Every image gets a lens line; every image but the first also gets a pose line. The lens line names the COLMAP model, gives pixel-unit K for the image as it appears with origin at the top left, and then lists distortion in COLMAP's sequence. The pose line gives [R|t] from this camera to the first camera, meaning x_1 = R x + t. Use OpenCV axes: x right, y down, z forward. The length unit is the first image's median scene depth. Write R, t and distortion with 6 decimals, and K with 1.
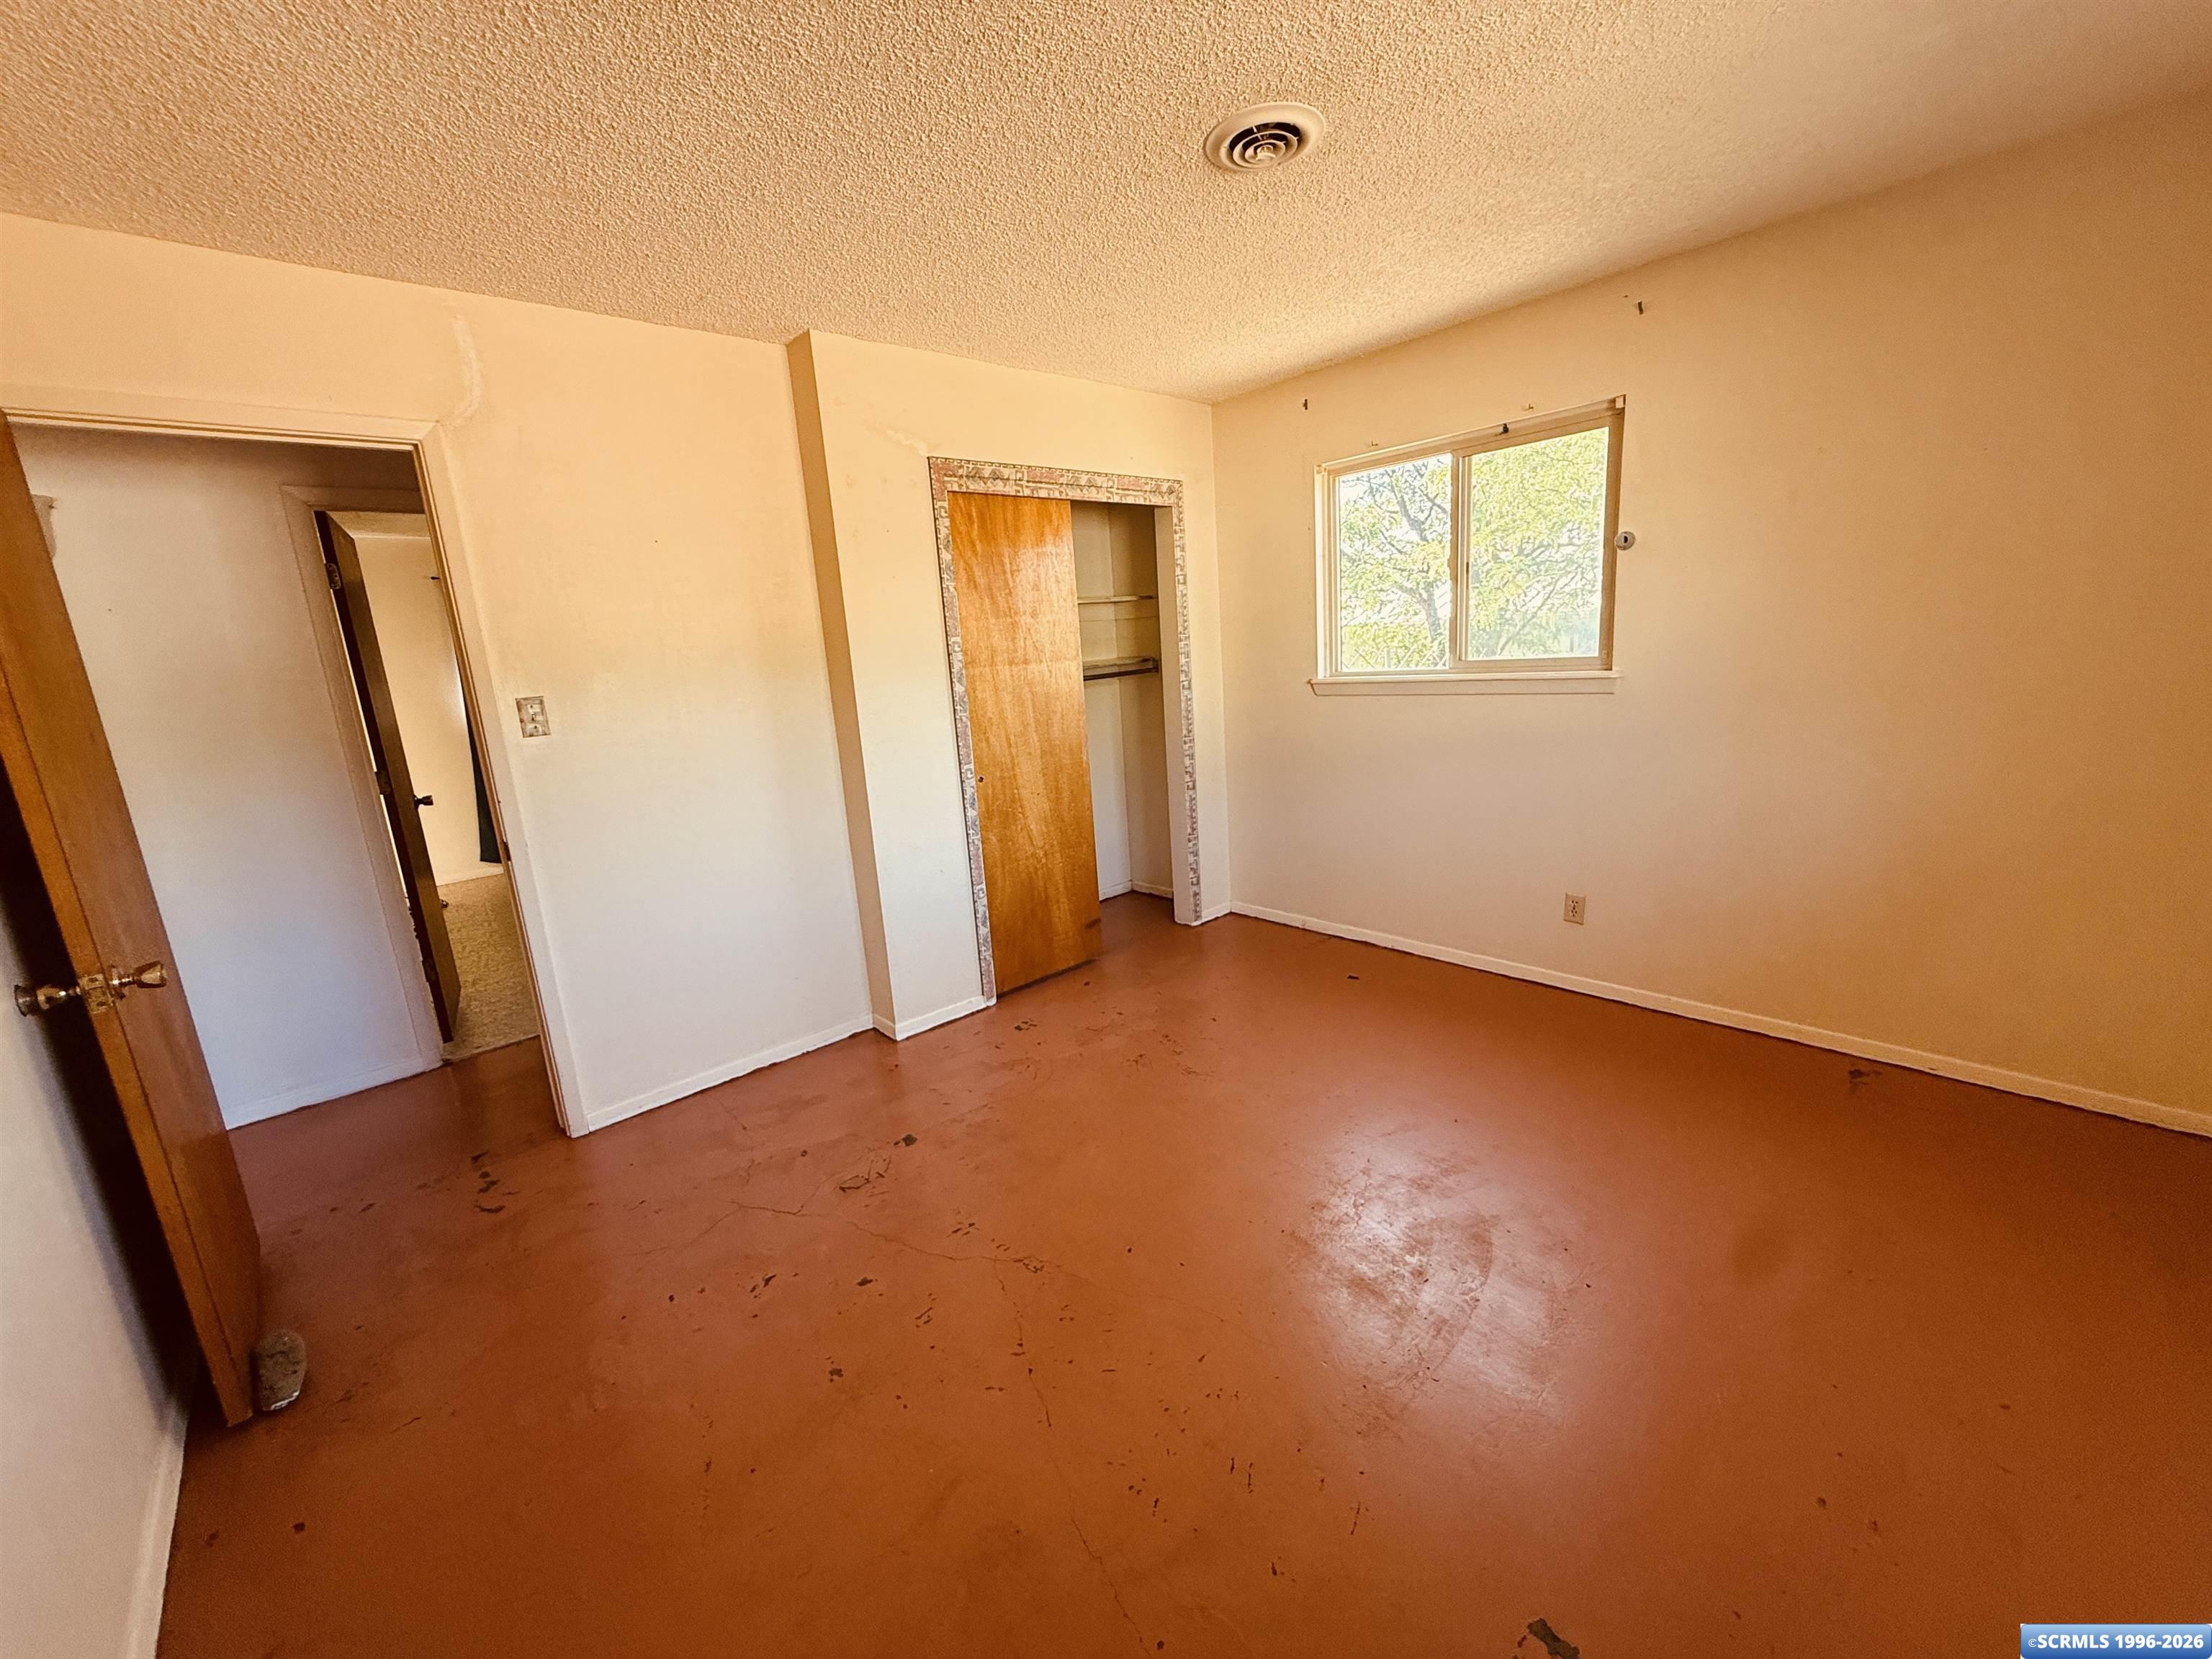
lens RADIAL K [[878.4, 0, 1097.9], [0, 878.4, 827.2], [0, 0, 1]] dist [-0.001197, -0.000202]
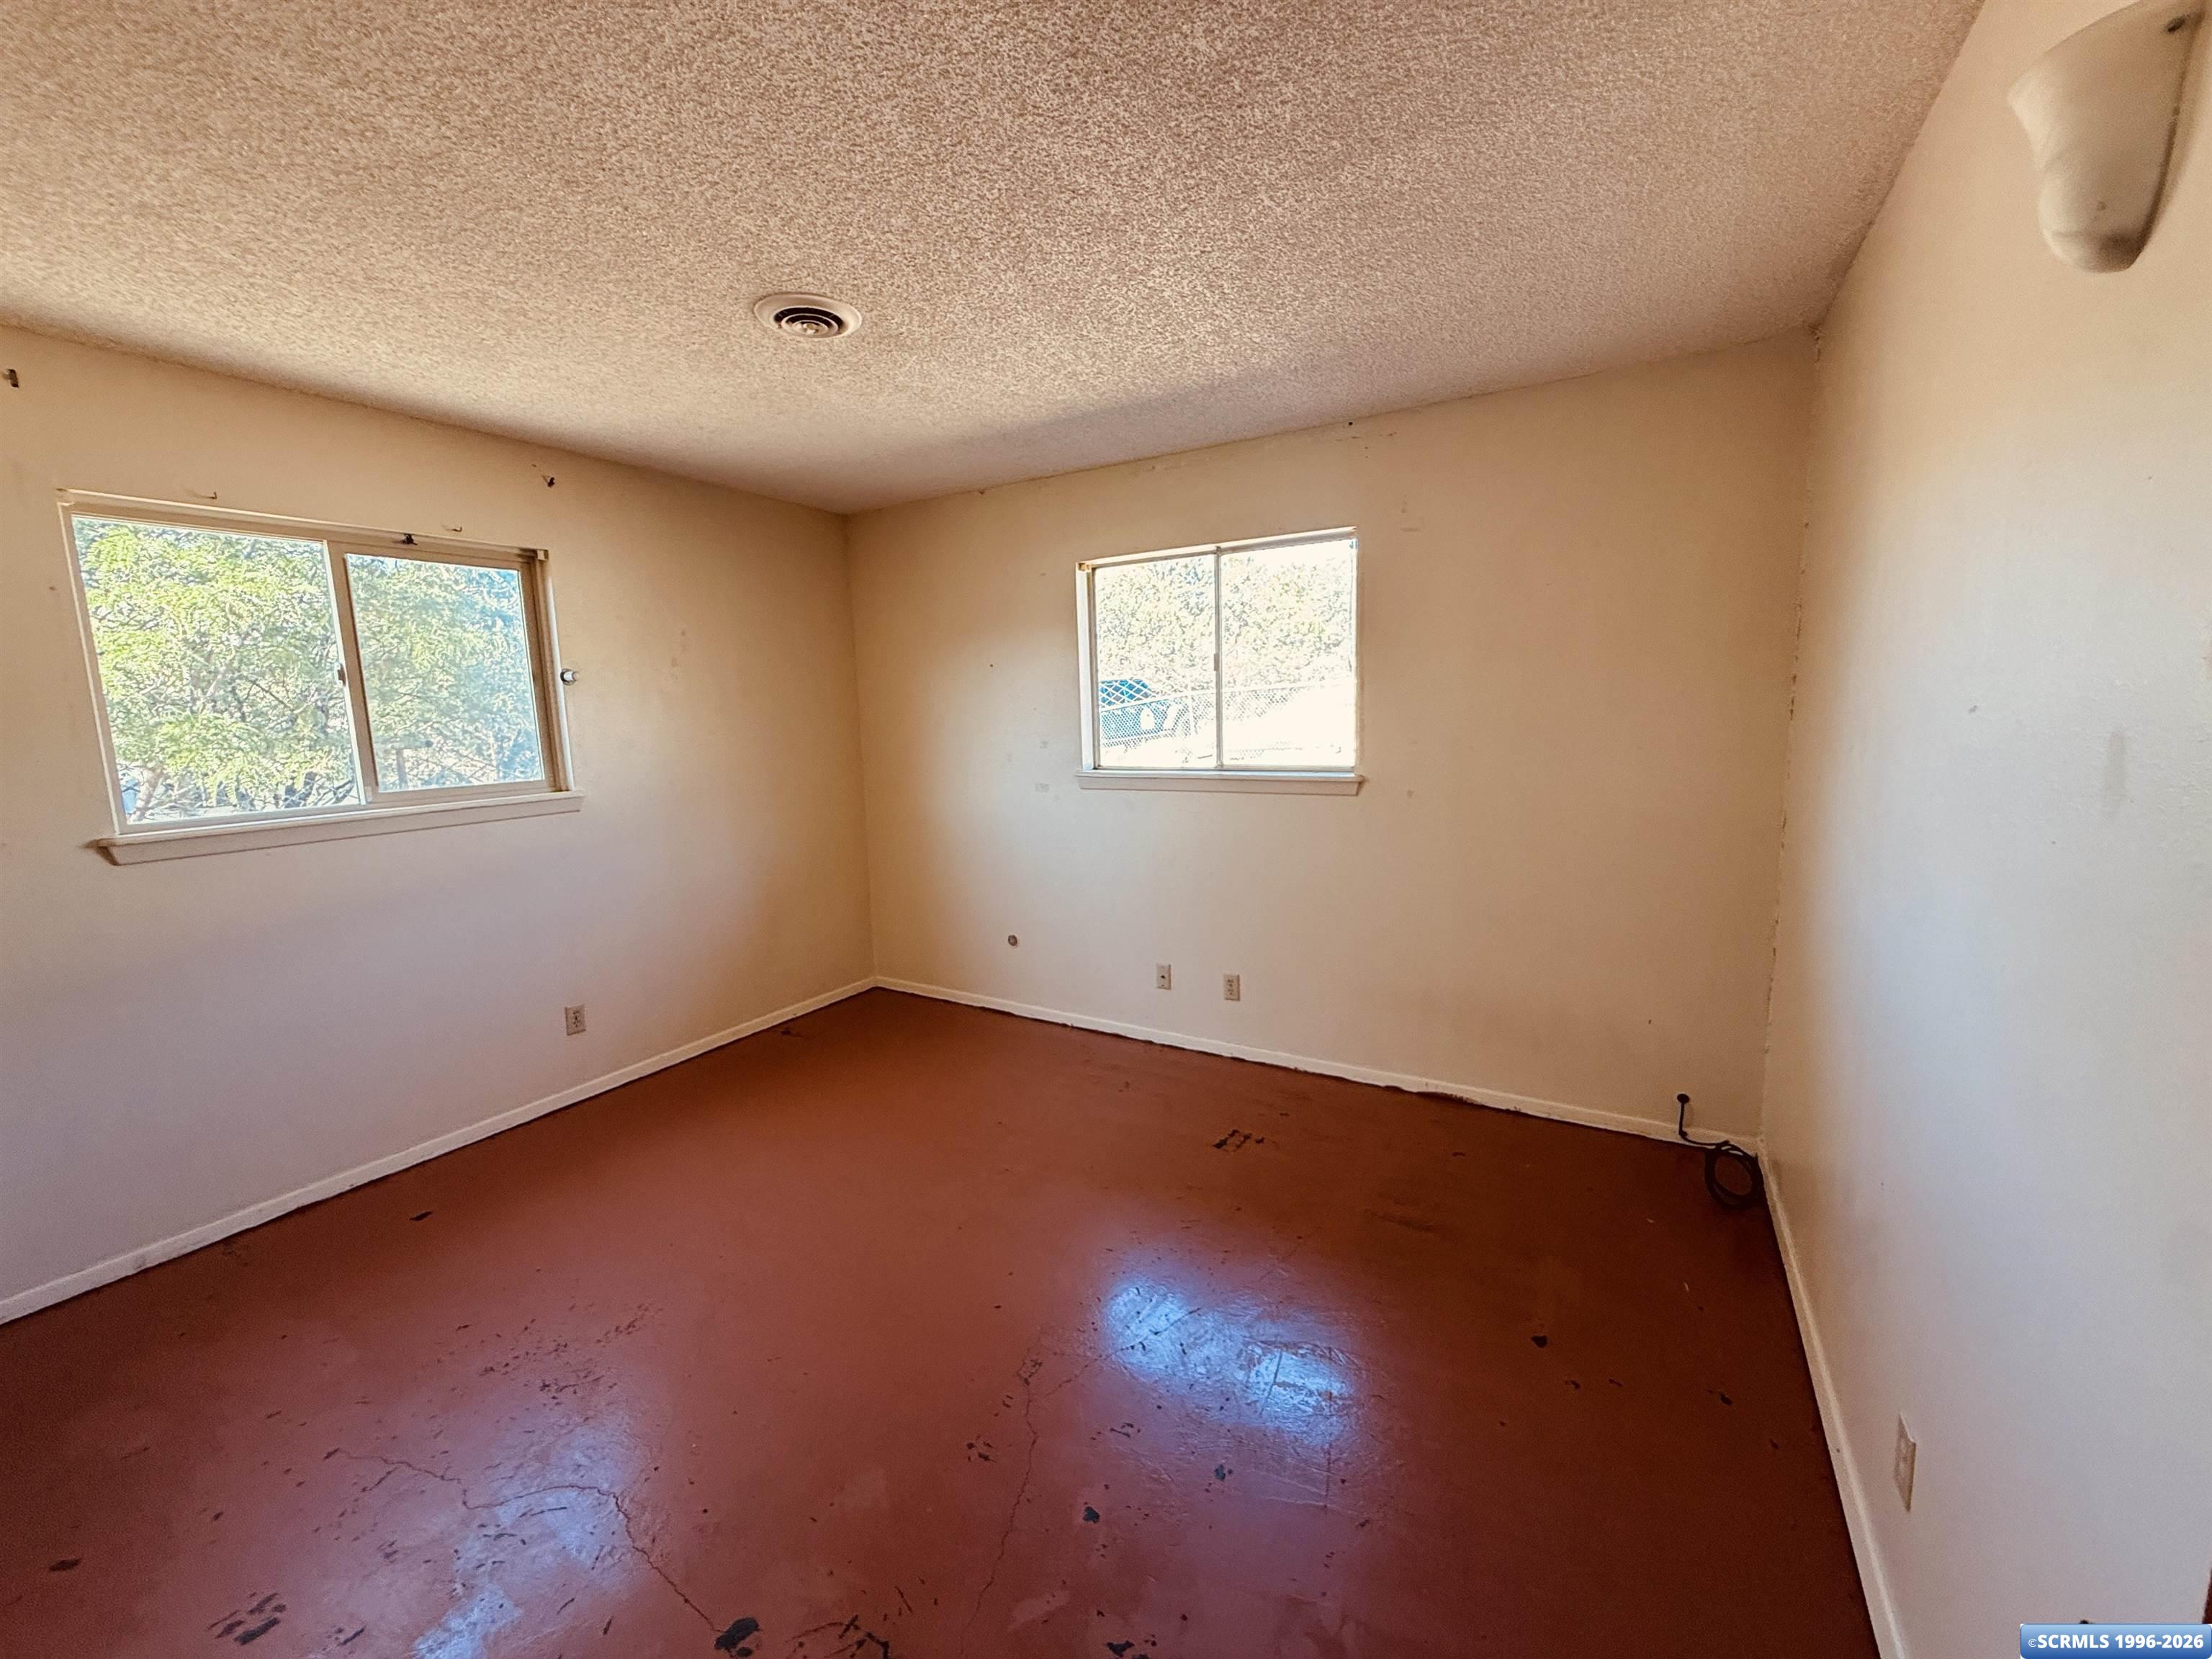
lens RADIAL K [[885.8, 0, 1098.5], [0, 885.8, 818.9], [0, 0, 1]] dist [-0.000683, -0.000065]
pose [[-0.297246, -0.057737, 0.953054, -0.616313], [0.226325, 0.965462, 0.129077, -0.129413], [-0.927589, 0.254067, -0.273912, 0.648423]]
